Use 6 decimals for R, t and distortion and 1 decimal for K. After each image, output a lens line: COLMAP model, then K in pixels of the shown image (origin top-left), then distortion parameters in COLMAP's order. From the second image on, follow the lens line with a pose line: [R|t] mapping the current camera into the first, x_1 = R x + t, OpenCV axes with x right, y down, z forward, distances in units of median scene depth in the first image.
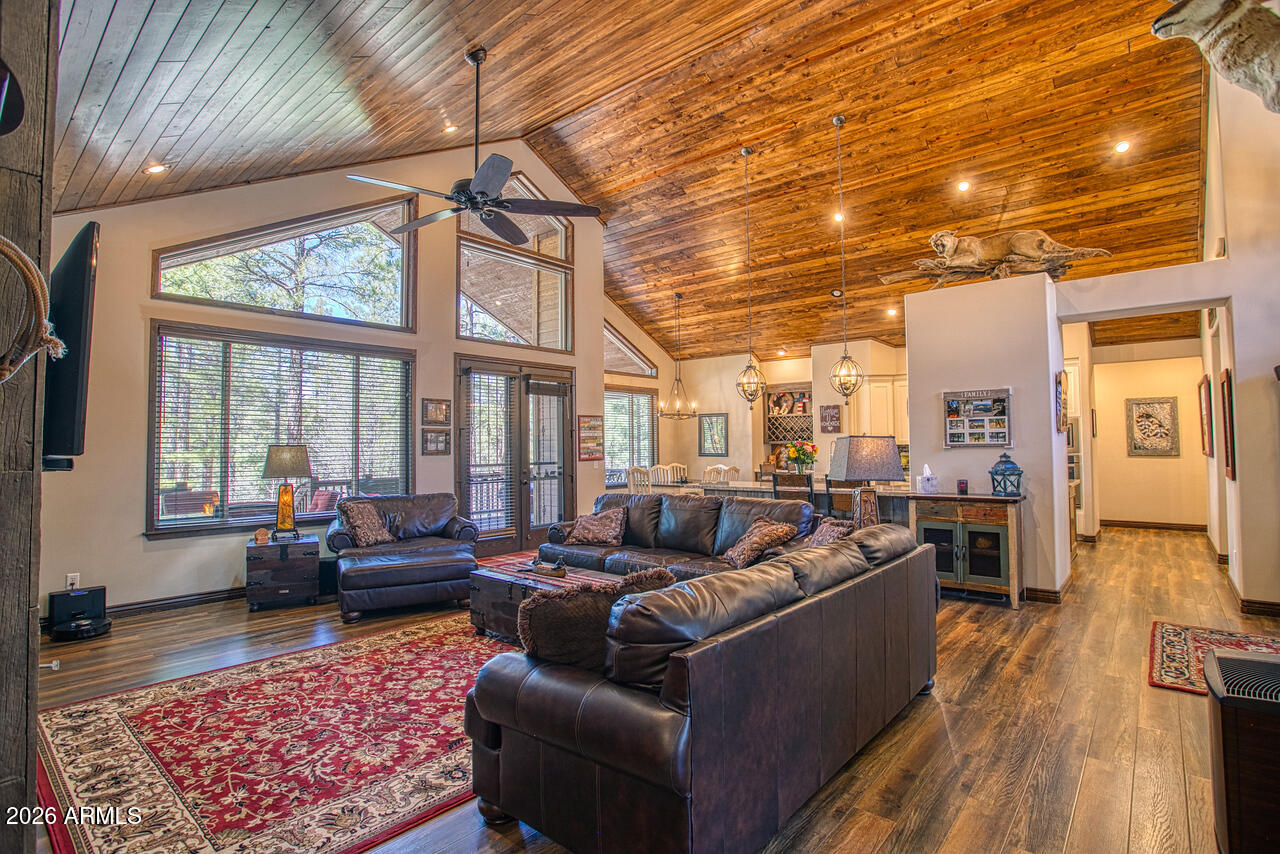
lens RADIAL K [[623.2, 0, 642.5], [0, 623.2, 422.6], [0, 0, 1]] dist [-0.046571, 0.006080]
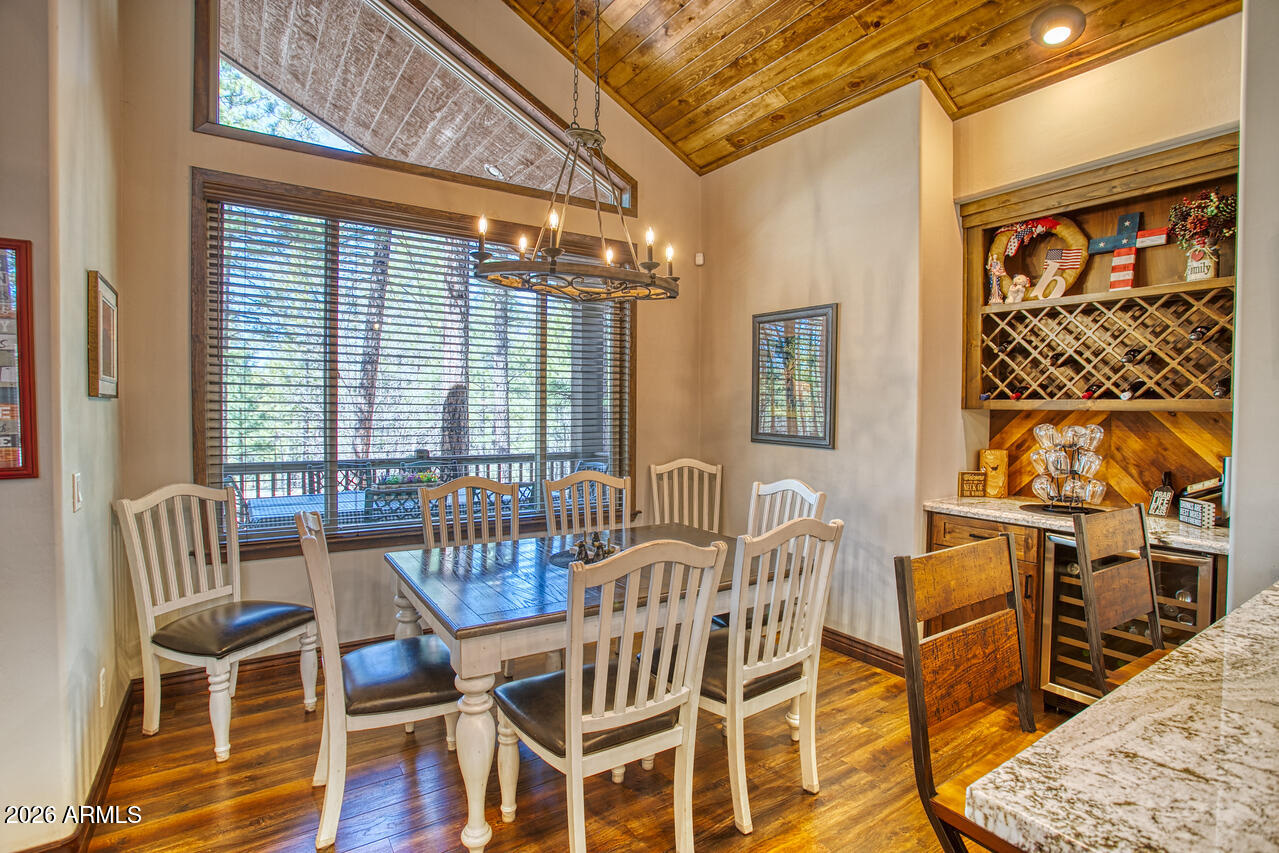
lens RADIAL K [[622.7, 0, 635.6], [0, 622.7, 425.5], [0, 0, 1]] dist [-0.046571, 0.006080]
pose [[0.957008, 0.025219, -0.288964, 0.131804], [-0.007314, 0.997994, 0.062878, 0.025293], [0.289970, -0.058061, 0.955273, 0.681781]]
